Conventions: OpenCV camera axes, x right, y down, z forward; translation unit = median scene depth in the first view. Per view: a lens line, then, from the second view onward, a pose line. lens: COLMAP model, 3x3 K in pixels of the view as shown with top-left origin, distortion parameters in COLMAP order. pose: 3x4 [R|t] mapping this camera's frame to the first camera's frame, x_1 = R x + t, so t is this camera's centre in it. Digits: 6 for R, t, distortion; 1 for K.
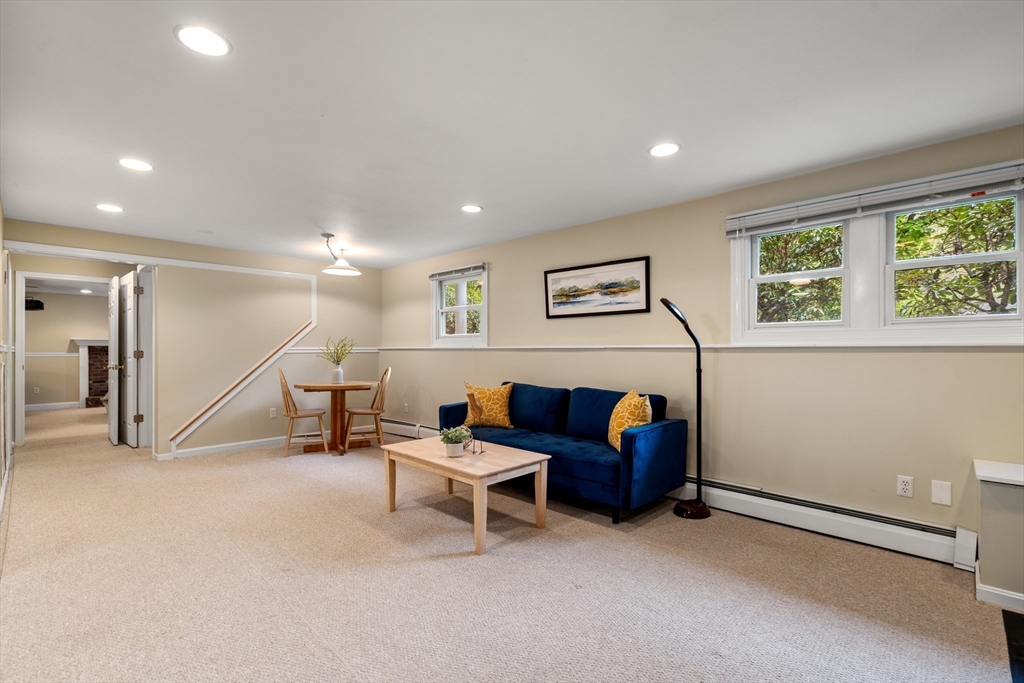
lens RADIAL K [[466.4, 0, 507.7], [0, 466.4, 350.7], [0, 0, 1]] dist [0.001352, 0.001499]
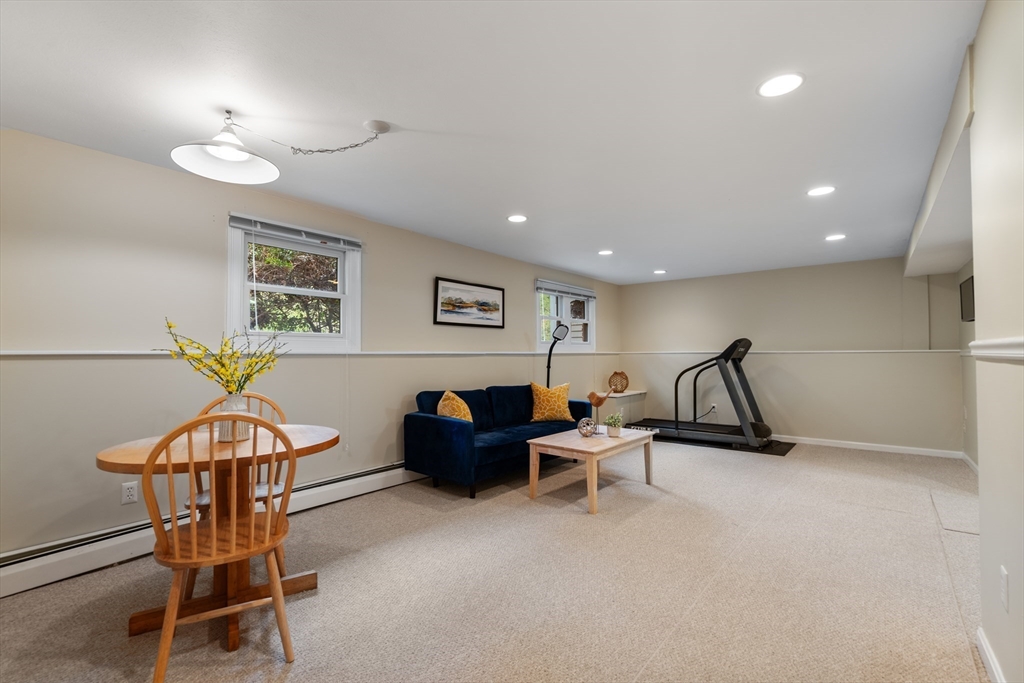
lens RADIAL K [[466.4, 0, 506.3], [0, 466.4, 344.1], [0, 0, 1]] dist [0.001352, 0.001499]
pose [[-0.095126, 0.022665, 0.995207, -0.973609], [0.007596, 0.999728, -0.022042, -0.003299], [-0.995436, 0.005462, -0.095273, 0.997123]]
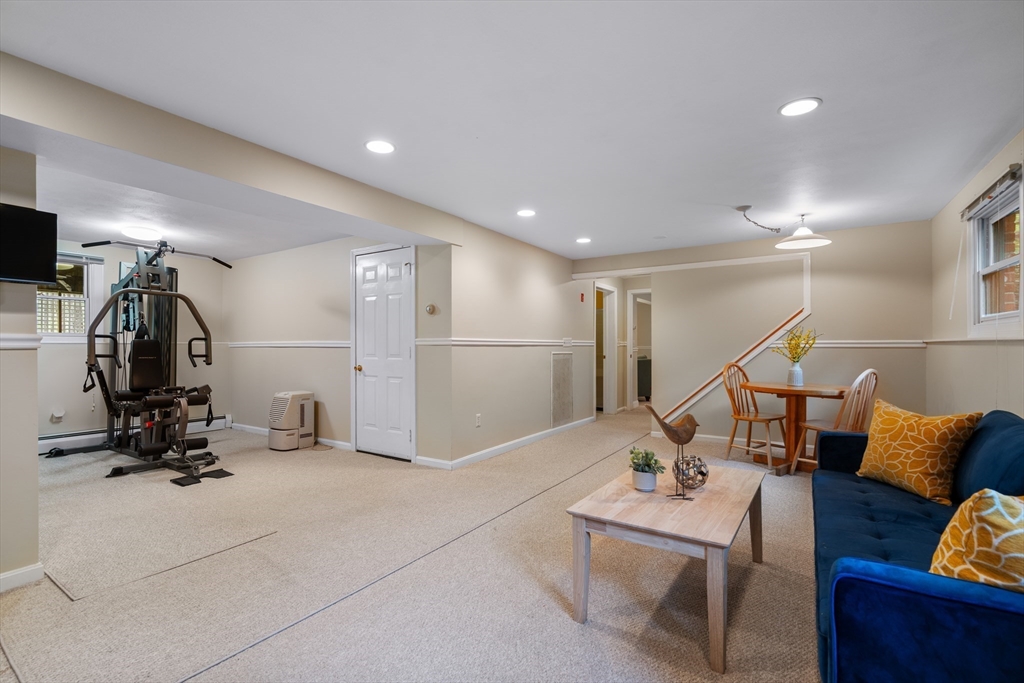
lens RADIAL K [[466.4, 0, 508.8], [0, 466.4, 337.3], [0, 0, 1]] dist [0.001352, 0.001499]
pose [[0.189131, -0.014178, -0.981850, 0.395737], [-0.002787, 0.999884, -0.014976, 0.001259], [0.981948, 0.005569, 0.189069, 0.459182]]
